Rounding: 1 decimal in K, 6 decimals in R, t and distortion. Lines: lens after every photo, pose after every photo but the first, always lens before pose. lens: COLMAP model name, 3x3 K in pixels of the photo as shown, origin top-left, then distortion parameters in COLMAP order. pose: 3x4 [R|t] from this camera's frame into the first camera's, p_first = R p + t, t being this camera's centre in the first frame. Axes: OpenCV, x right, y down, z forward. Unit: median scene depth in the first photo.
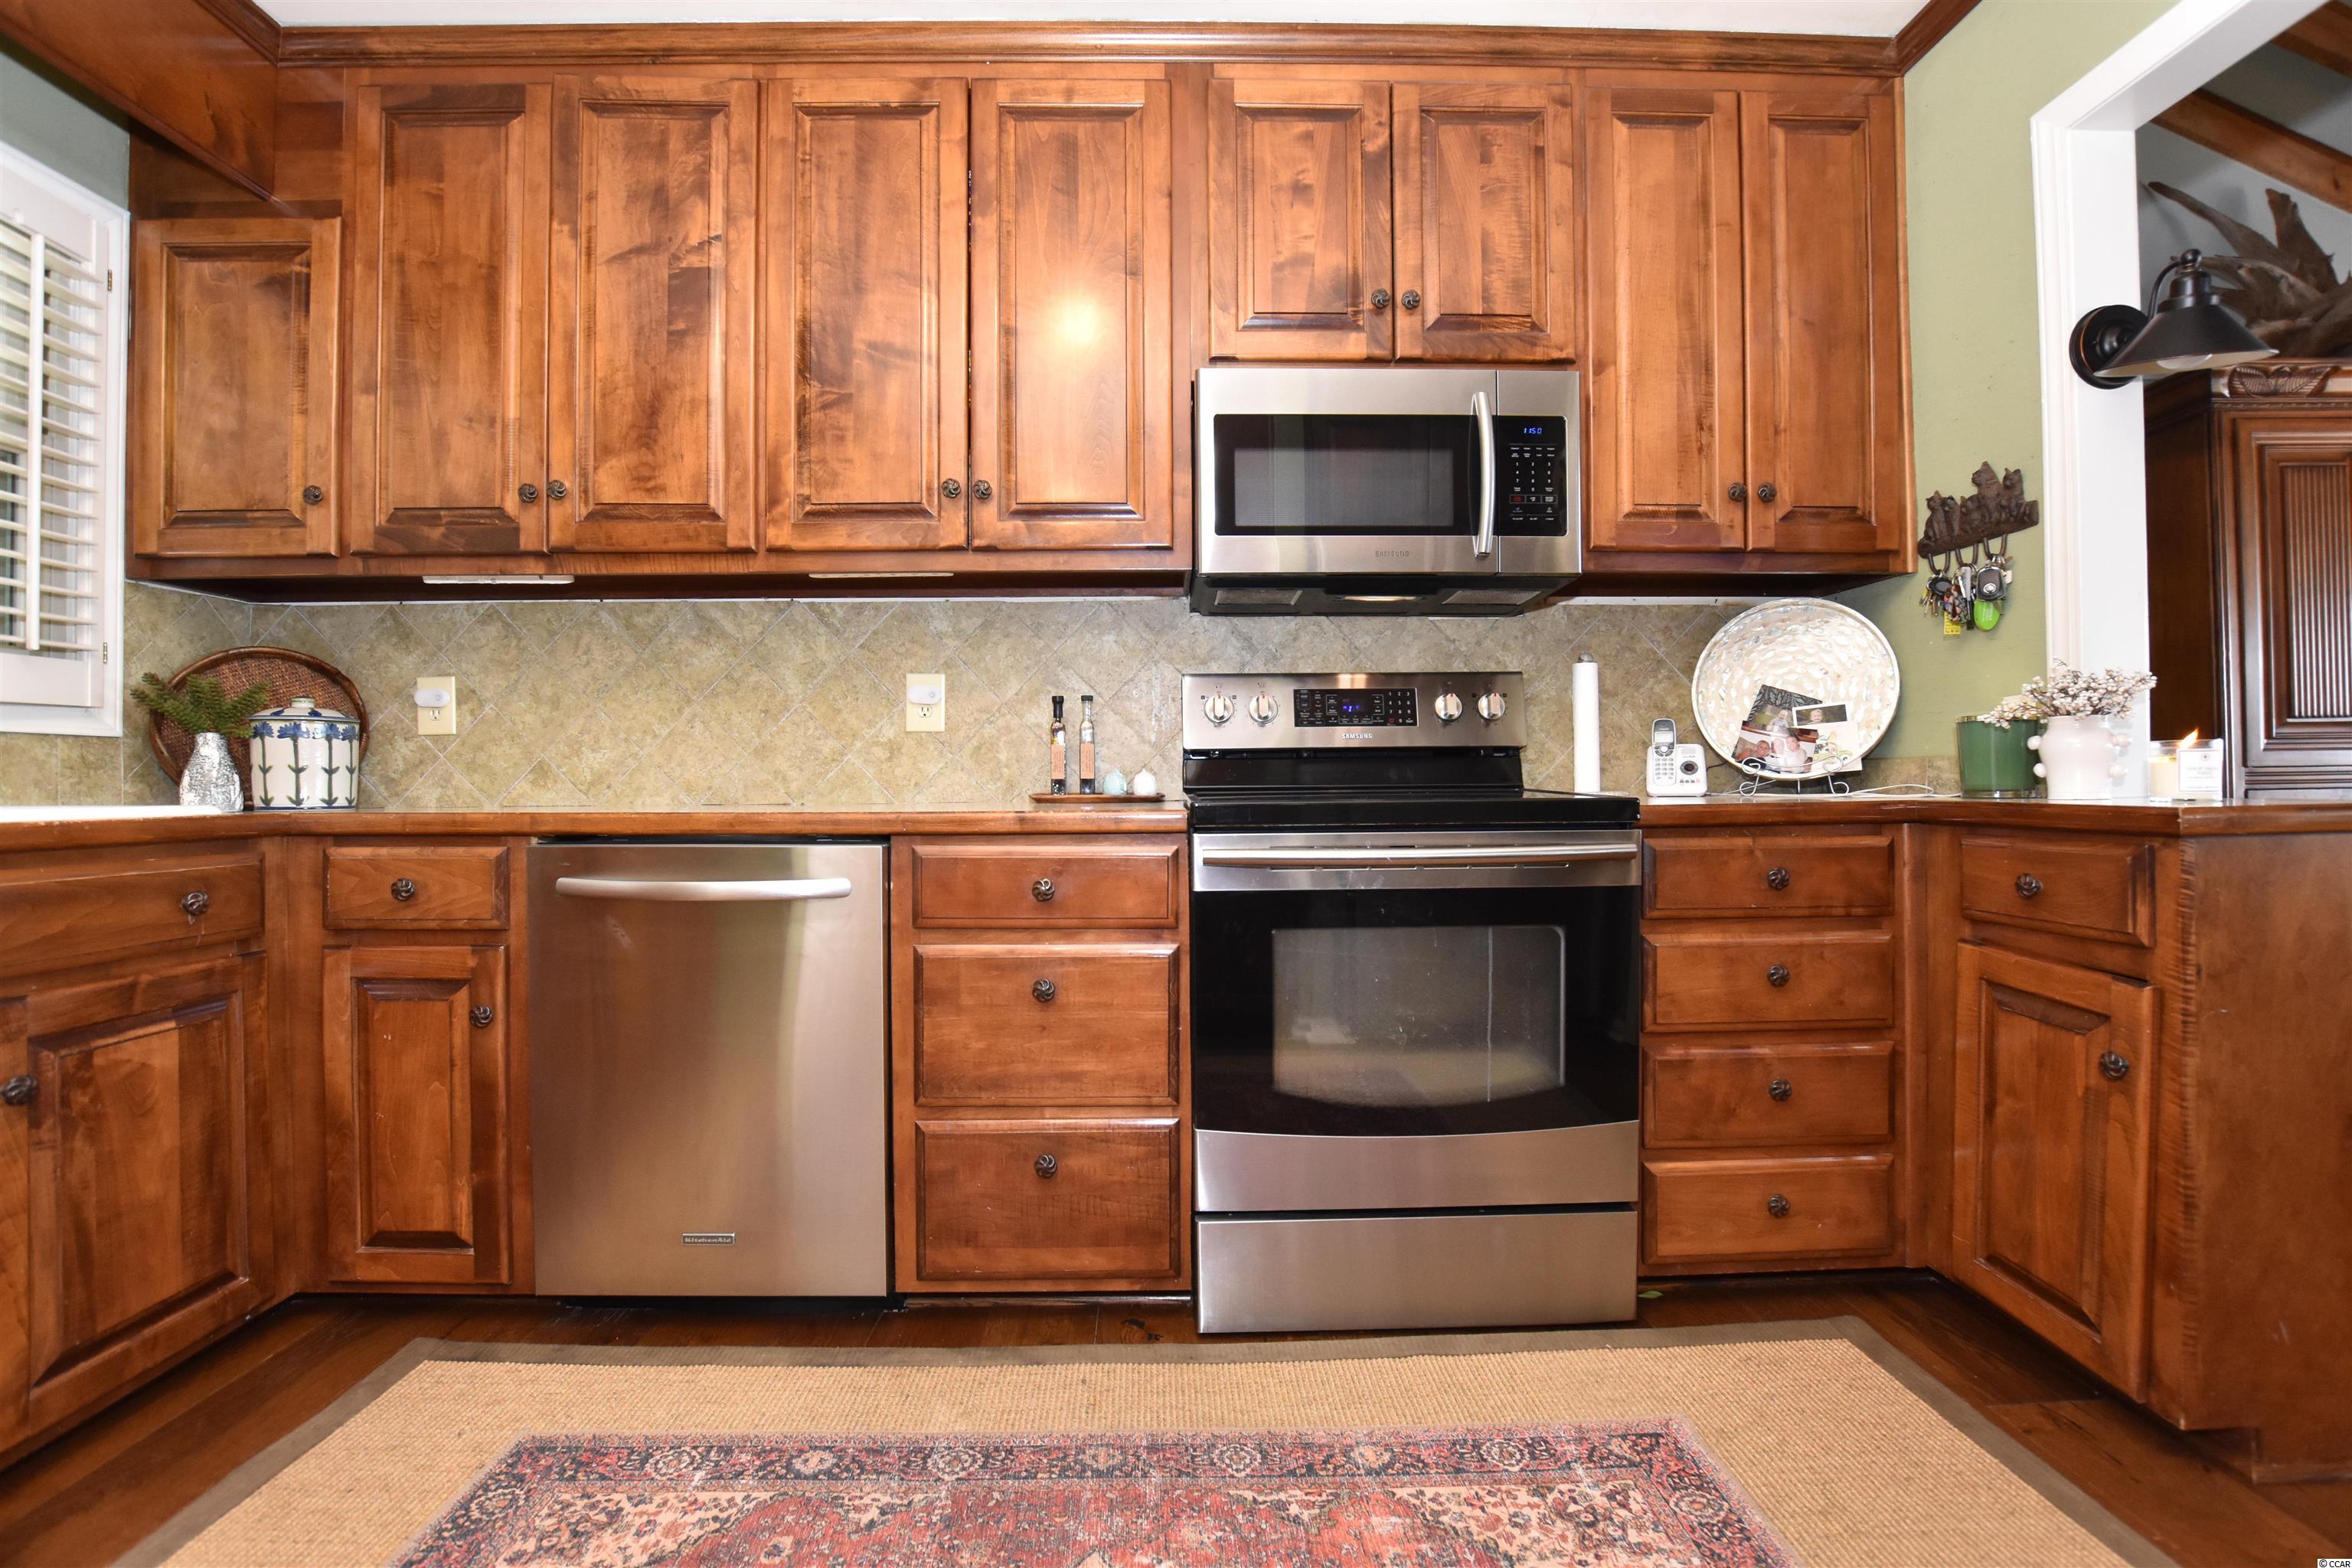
lens RADIAL K [[1036.8, 0, 1184.6], [0, 1036.8, 779.4], [0, 0, 1]] dist [-0.034981, 0.005569]
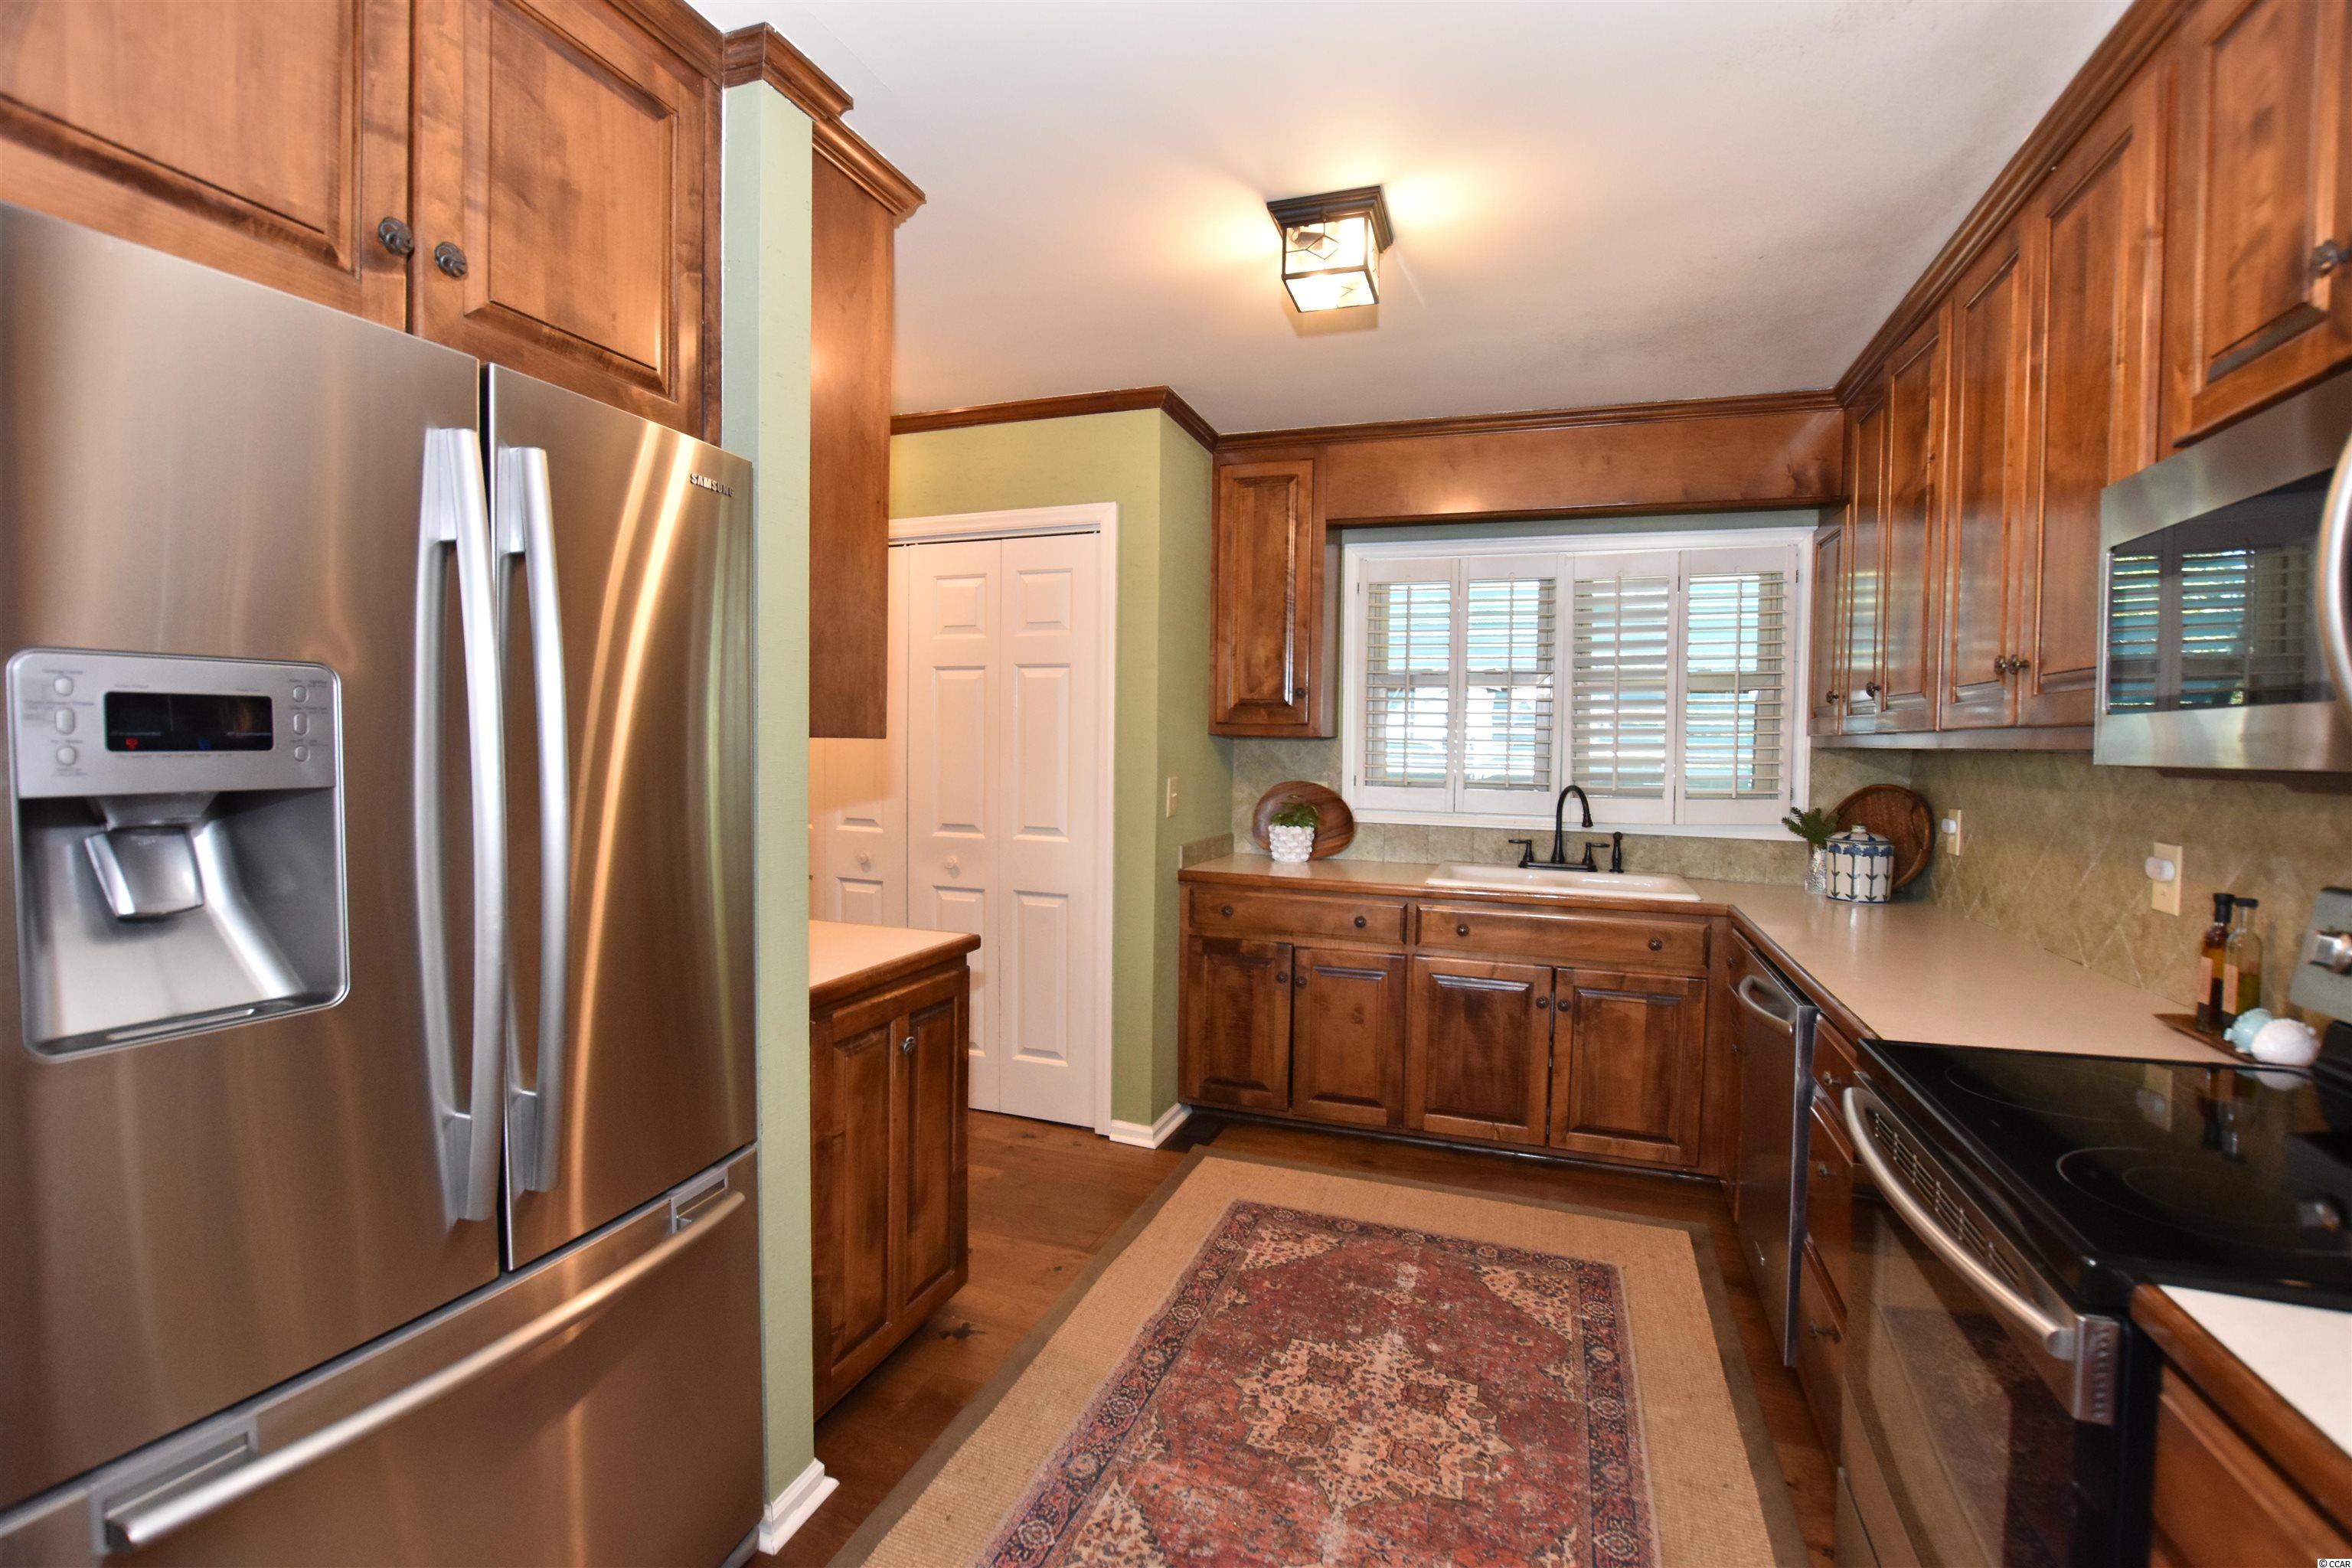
lens RADIAL K [[1036.8, 0, 1185.1], [0, 1036.8, 791.5], [0, 0, 1]] dist [-0.034981, 0.005569]
pose [[-0.357144, 0.046484, -0.932892, 0.922714], [-0.012119, 0.998446, 0.054390, -0.208558], [0.933971, 0.030731, -0.356026, 0.636844]]
